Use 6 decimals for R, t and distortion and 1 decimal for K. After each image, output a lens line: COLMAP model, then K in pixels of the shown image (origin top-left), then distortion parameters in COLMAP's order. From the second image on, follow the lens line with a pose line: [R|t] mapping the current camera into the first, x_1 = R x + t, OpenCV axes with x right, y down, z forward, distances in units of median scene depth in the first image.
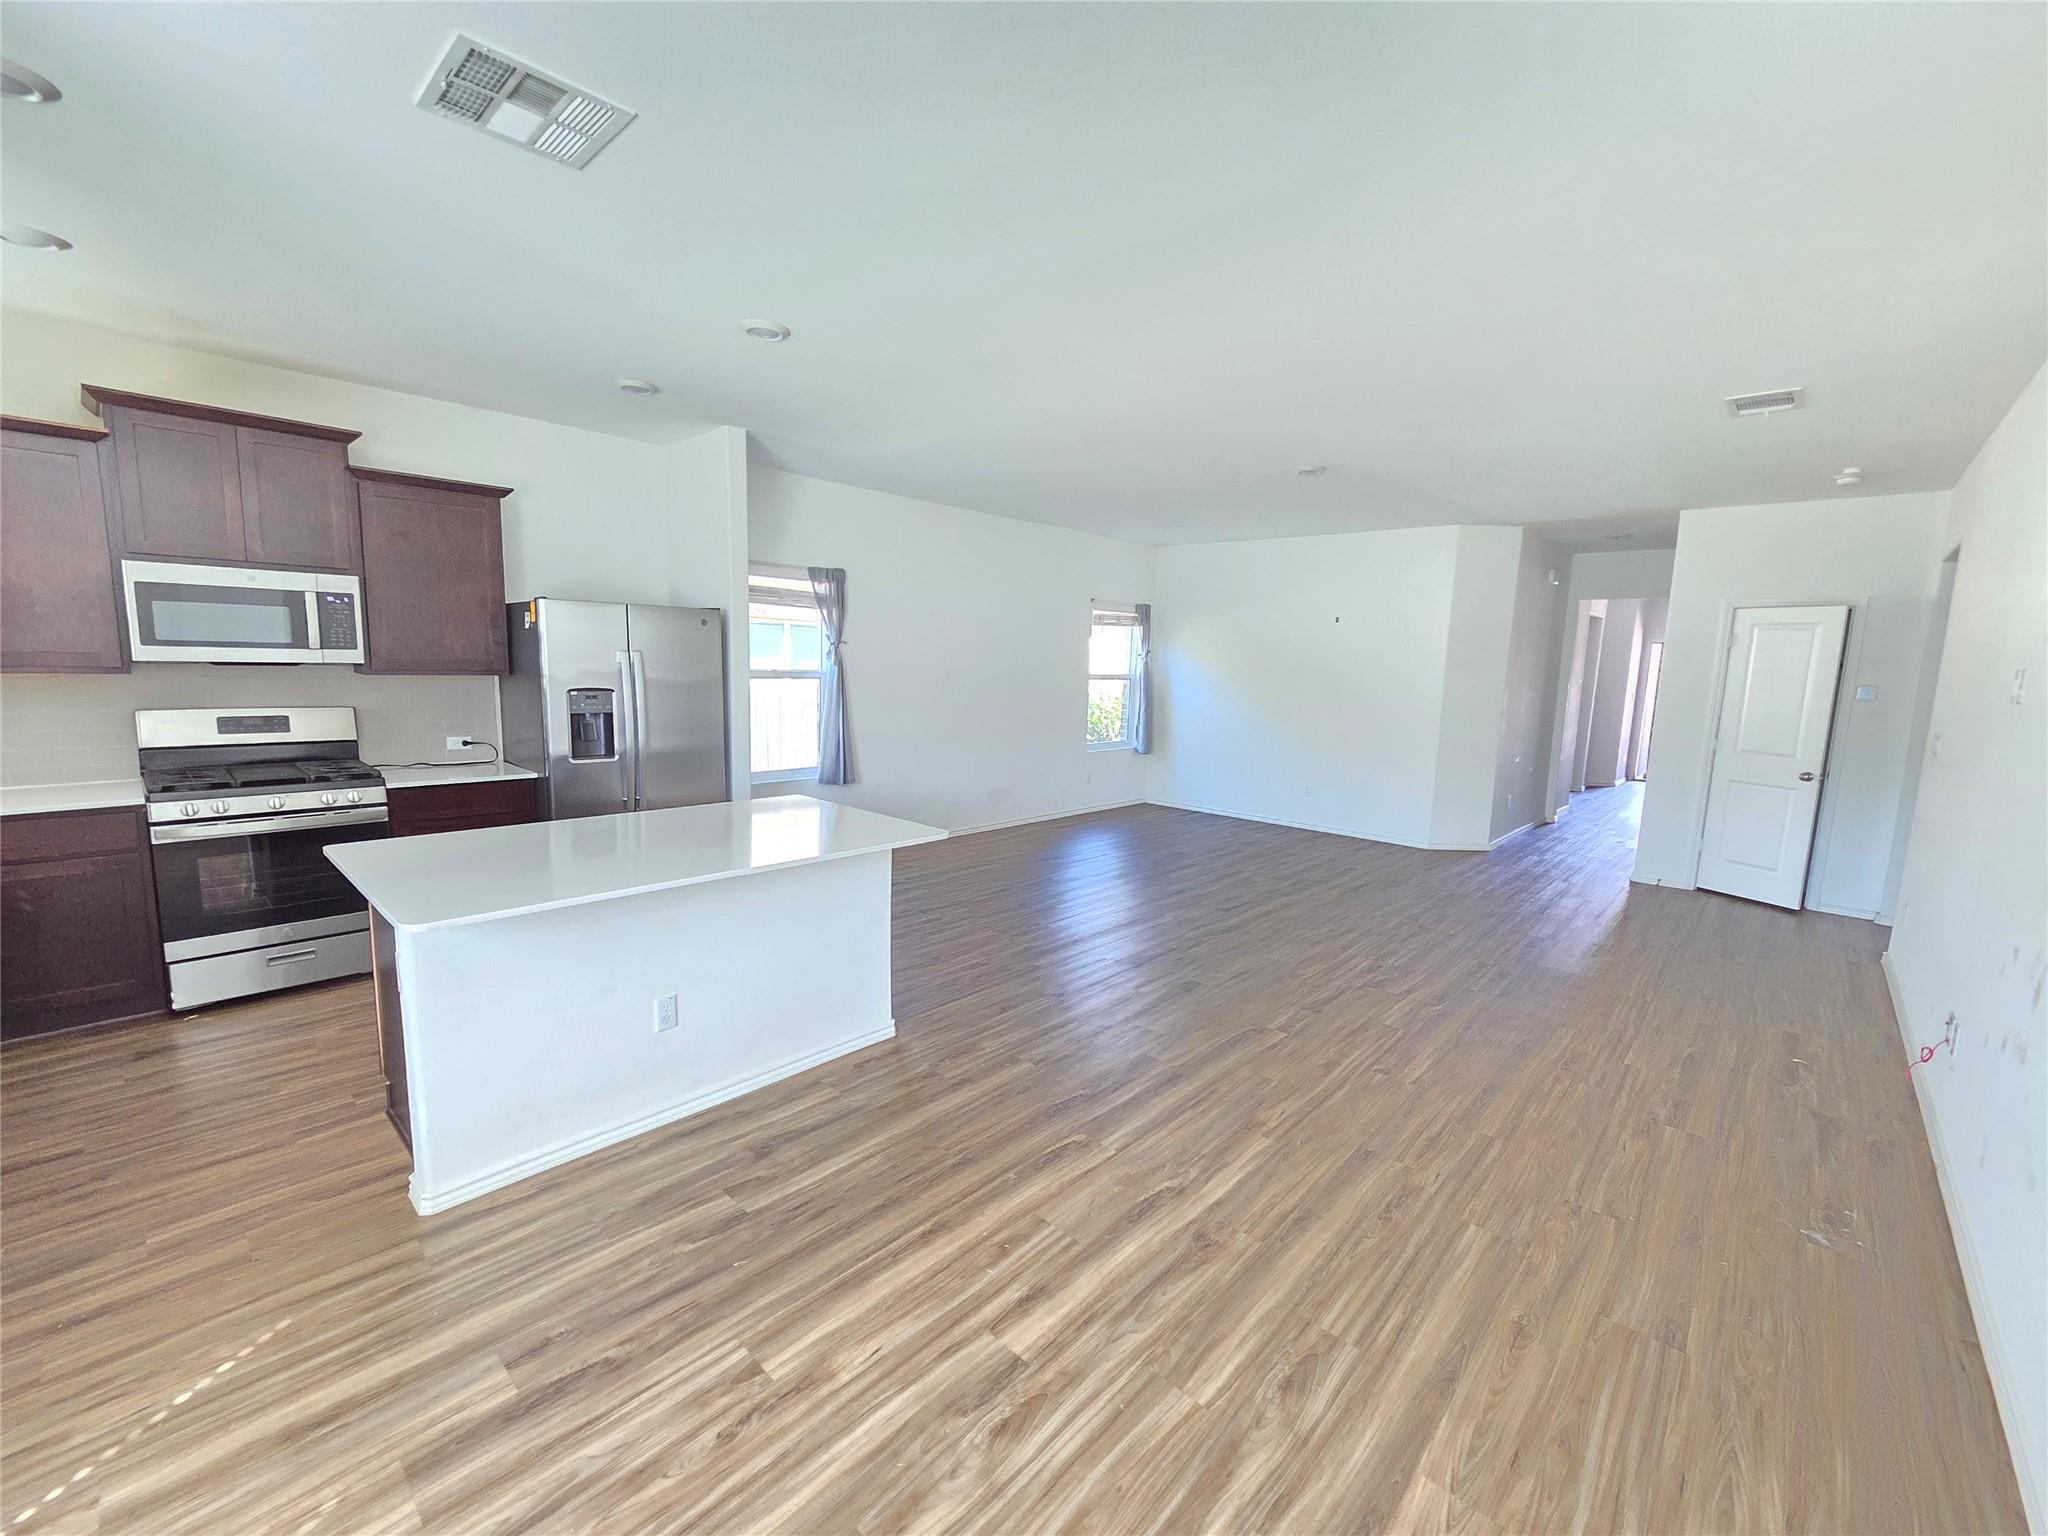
lens RADIAL K [[845.1, 0, 1024.6], [0, 845.1, 771.4], [0, 0, 1]] dist [-0.001552, -0.000416]
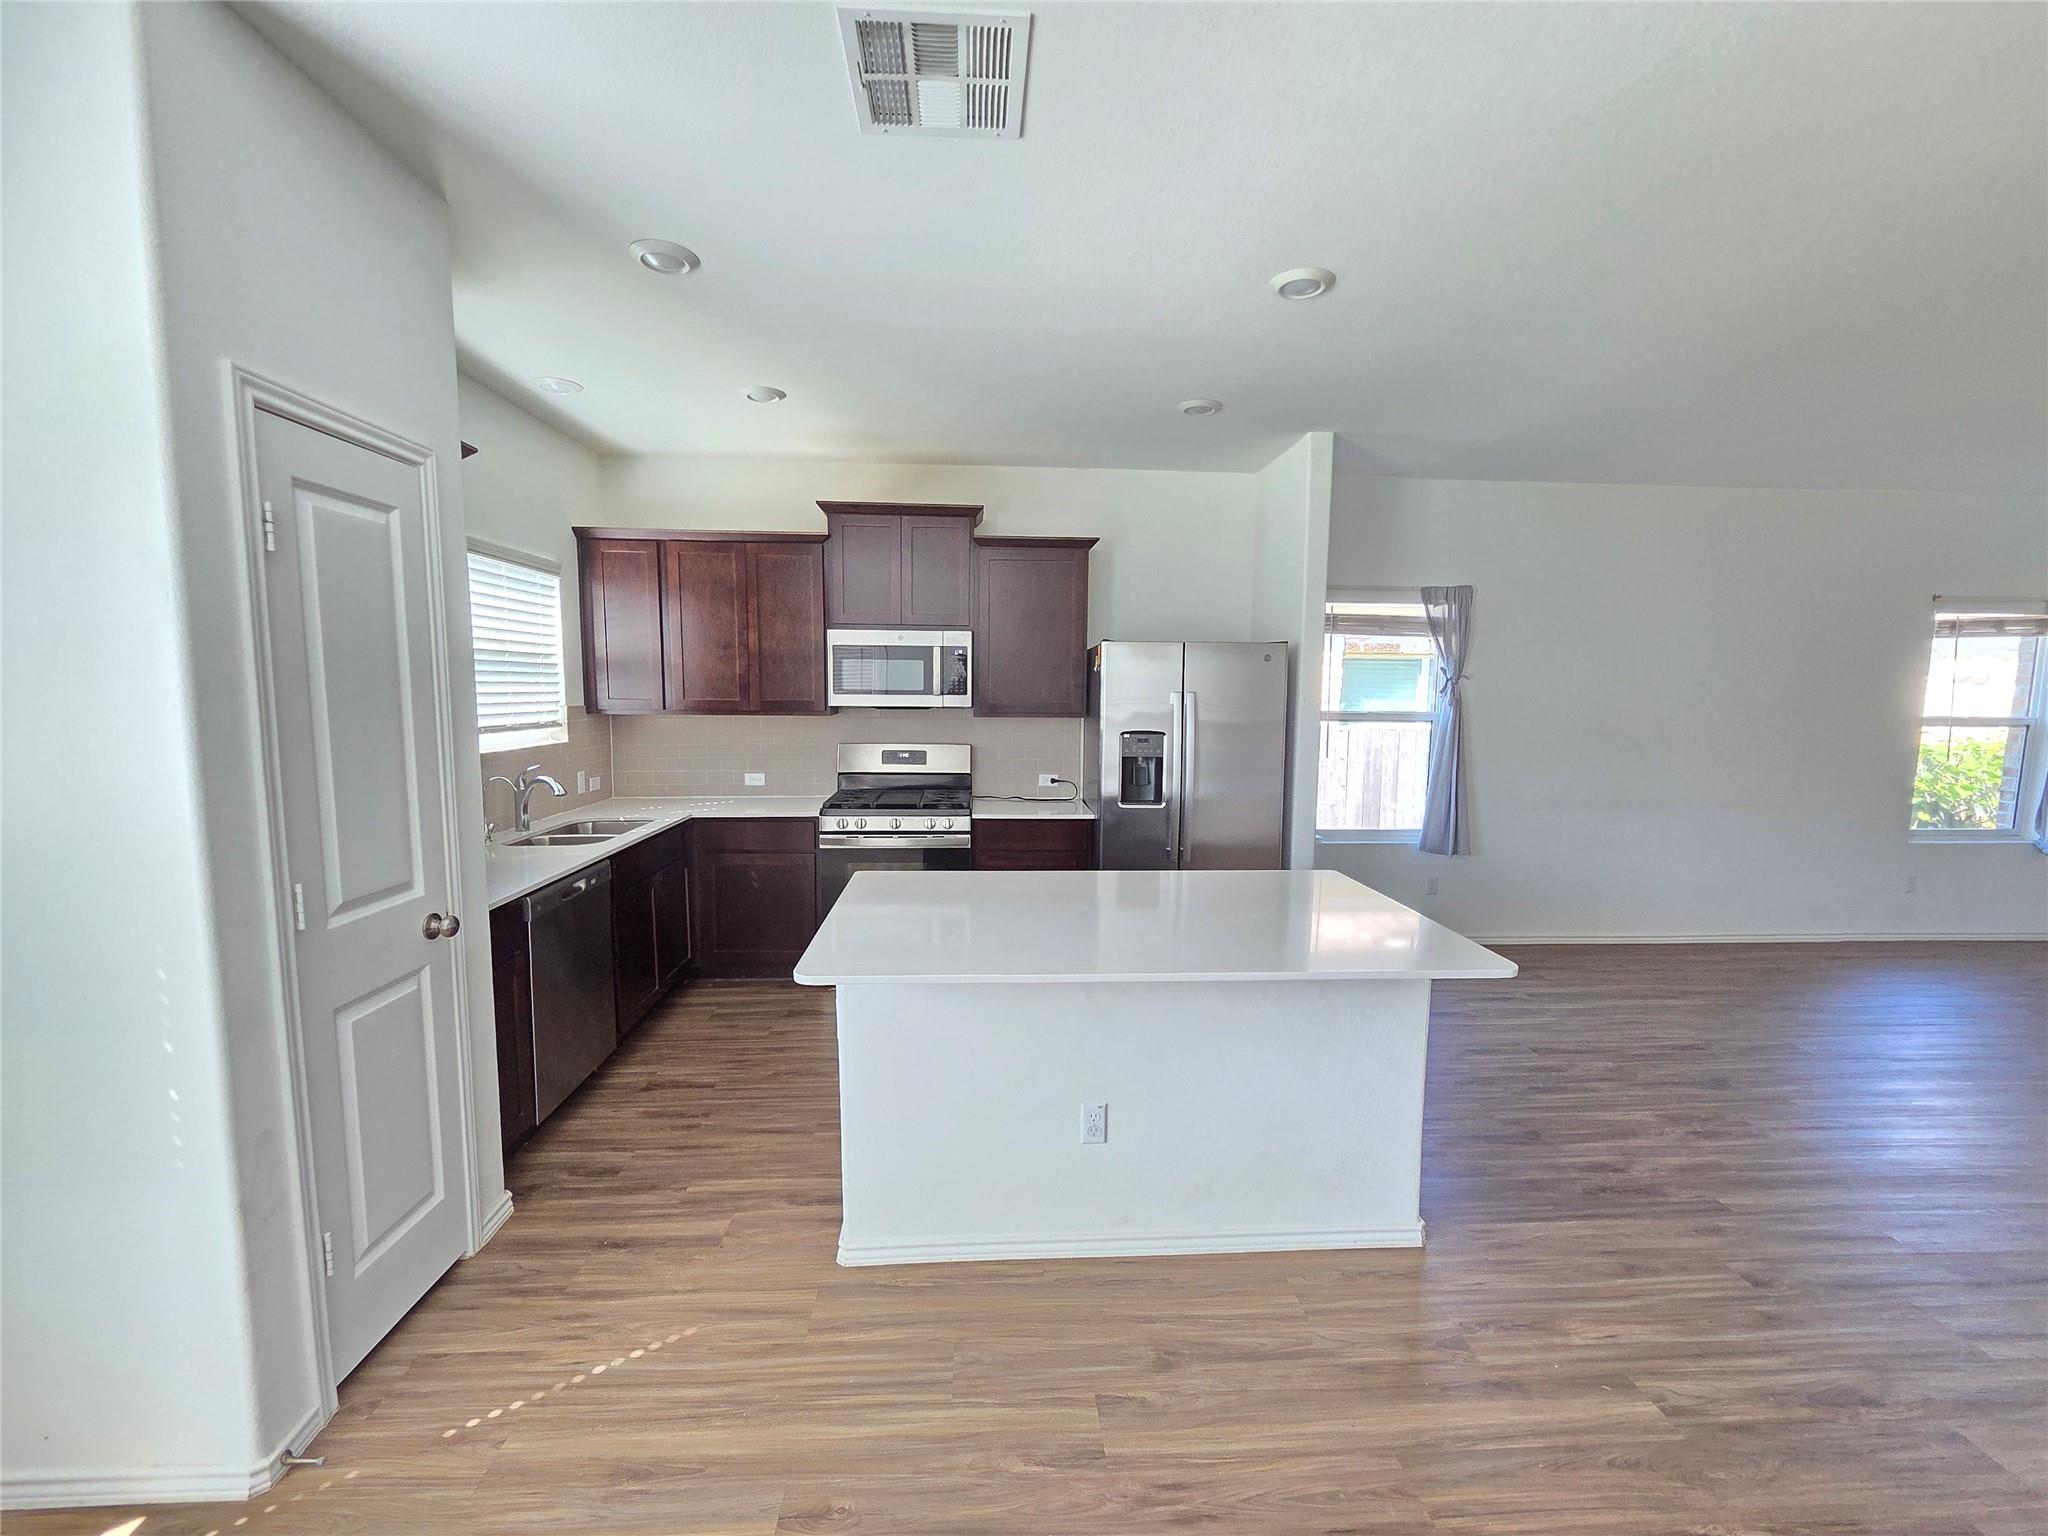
lens RADIAL K [[845.1, 0, 1024.6], [0, 845.1, 771.4], [0, 0, 1]] dist [-0.001552, -0.000416]
pose [[0.725036, 0.045654, -0.687196, 0.056011], [-0.079461, 0.996682, -0.017622, -0.026995], [0.684111, 0.067382, 0.726258, 0.227367]]
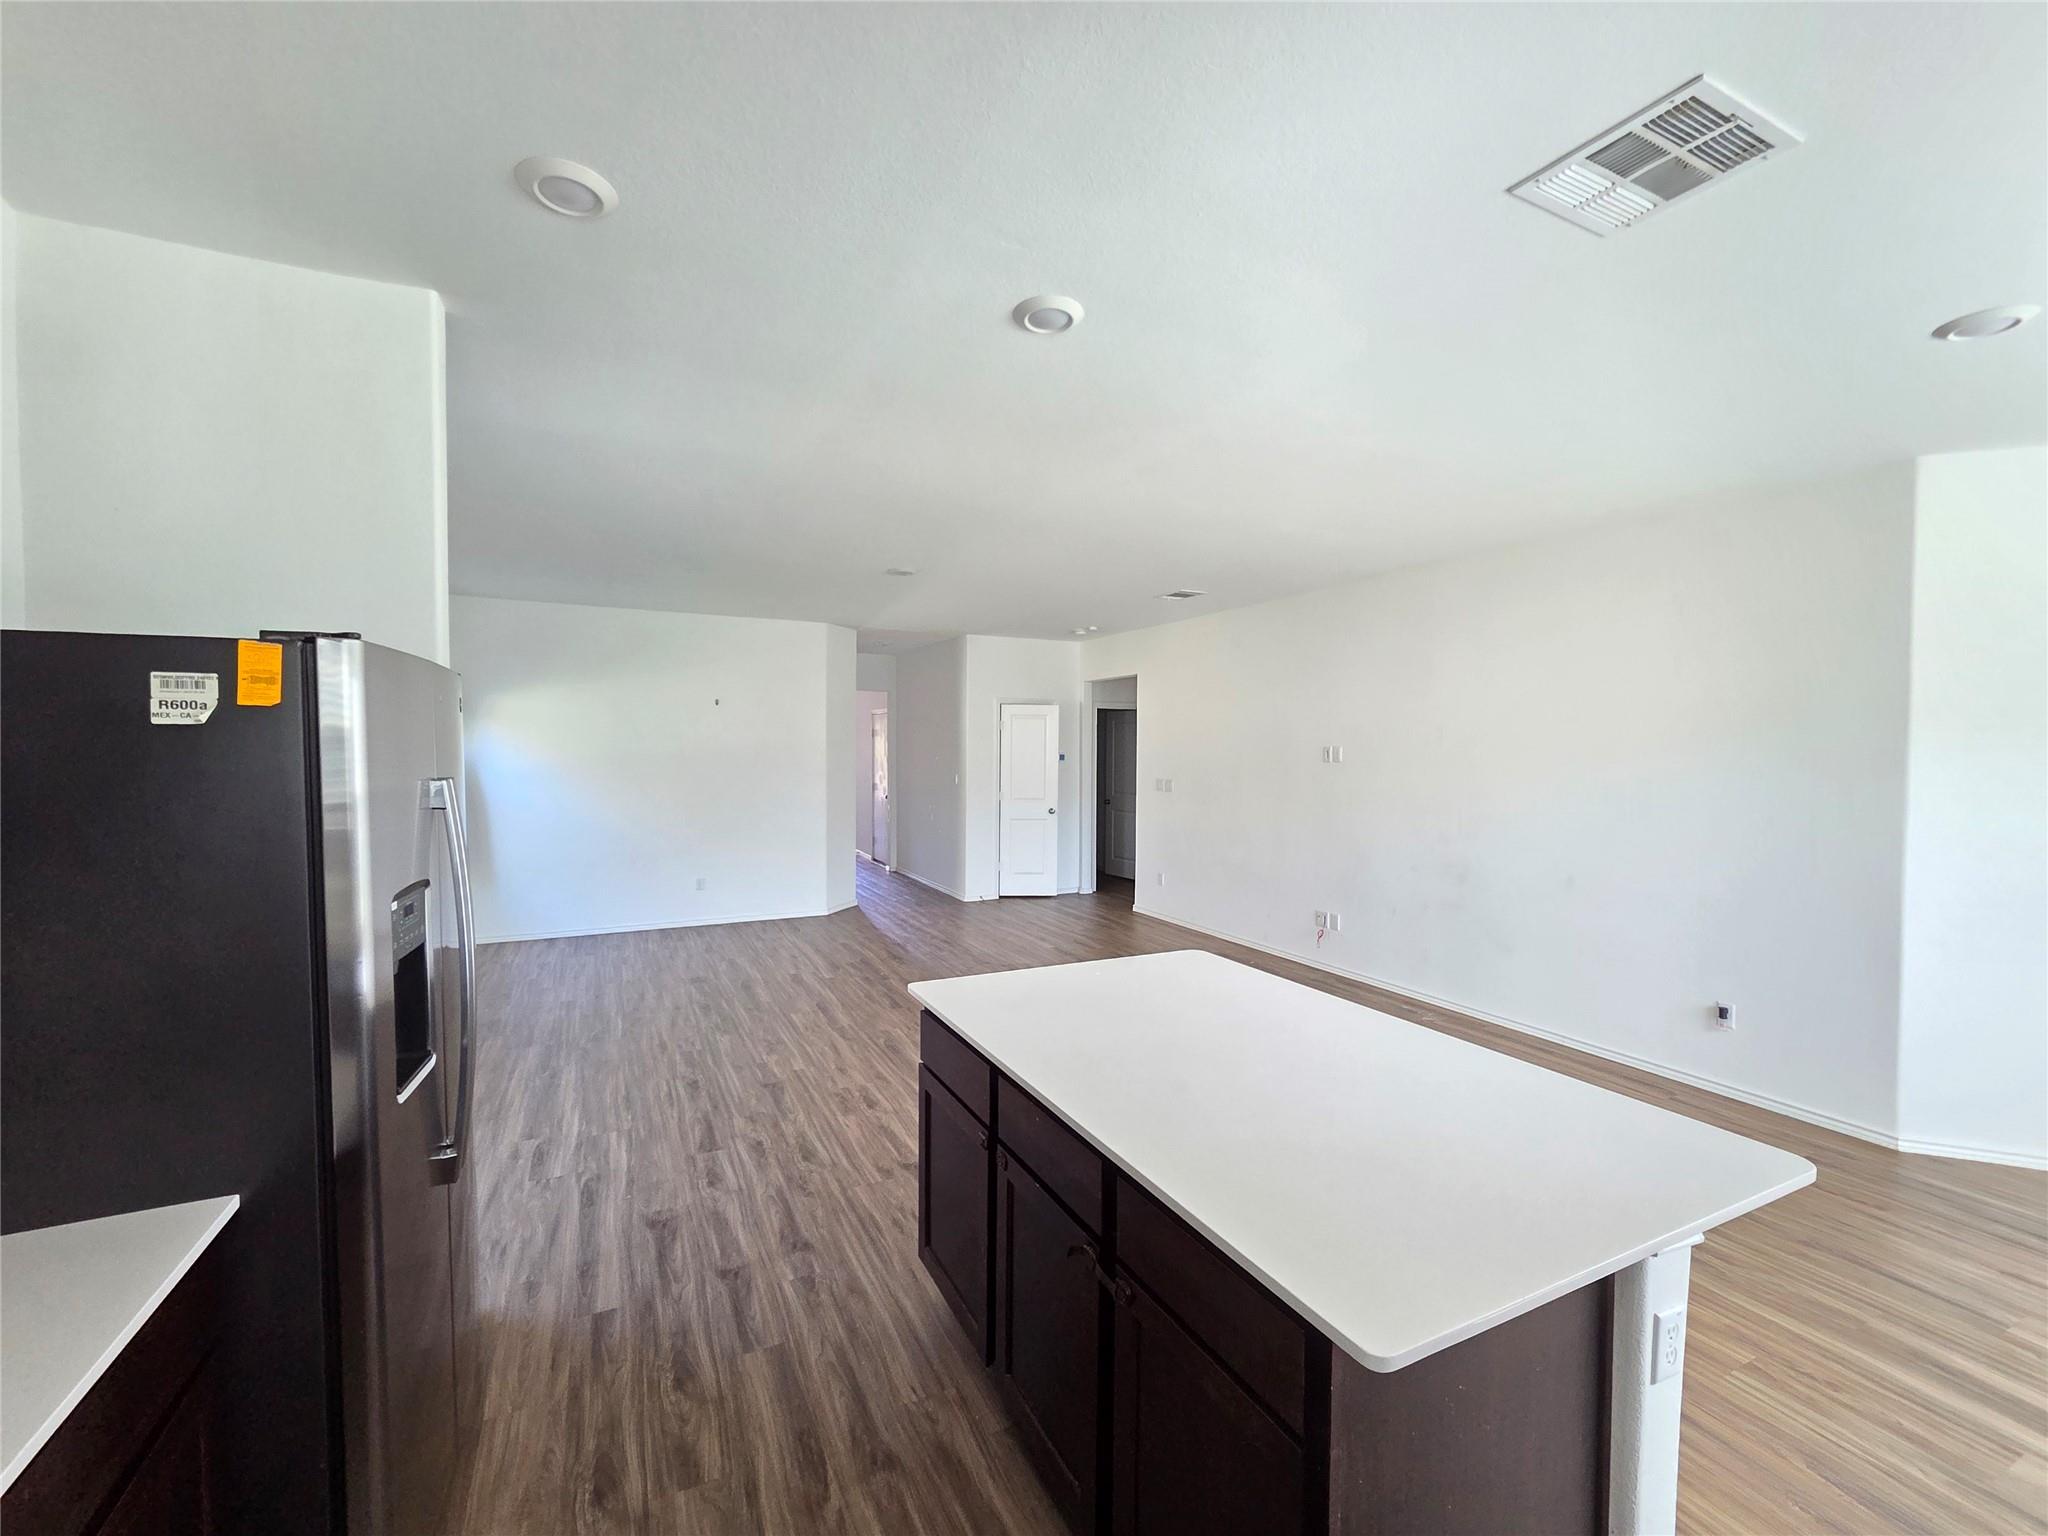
lens RADIAL K [[850.8, 0, 1024.0], [0, 850.8, 768.0], [0, 0, 1]] dist [-0.000008, 0.000099]
pose [[0.354150, -0.050183, 0.933841, -0.813022], [0.133012, 0.991110, 0.002817, -0.119137], [-0.925681, 0.123214, 0.357676, 0.659019]]
